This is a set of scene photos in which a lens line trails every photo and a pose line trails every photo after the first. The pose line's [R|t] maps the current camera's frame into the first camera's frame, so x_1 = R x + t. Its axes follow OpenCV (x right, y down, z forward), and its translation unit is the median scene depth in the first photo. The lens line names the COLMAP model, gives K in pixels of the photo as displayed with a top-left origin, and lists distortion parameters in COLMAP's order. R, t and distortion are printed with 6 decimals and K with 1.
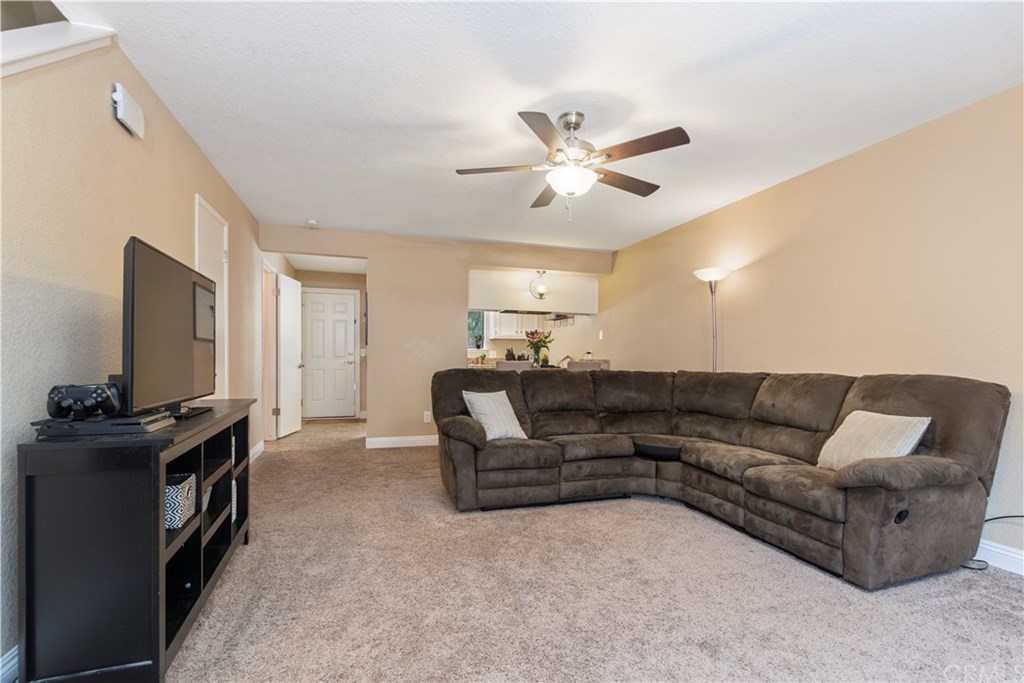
lens RADIAL K [[477.2, 0, 508.6], [0, 477.2, 351.2], [0, 0, 1]] dist [0.002213, -0.001024]
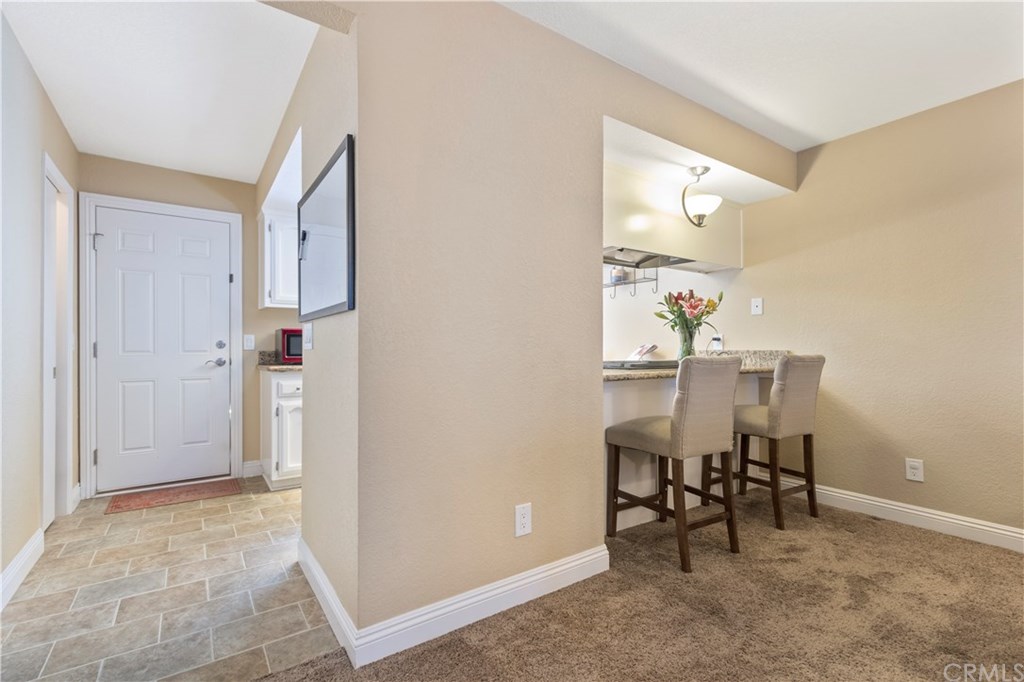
lens RADIAL K [[477.2, 0, 513.8], [0, 477.2, 337.1], [0, 0, 1]] dist [0.002213, -0.001024]
pose [[0.954548, -0.001473, 0.298053, -0.240059], [0.004644, 0.999940, -0.009930, 0.005039], [-0.298020, 0.010863, 0.954498, 0.562597]]
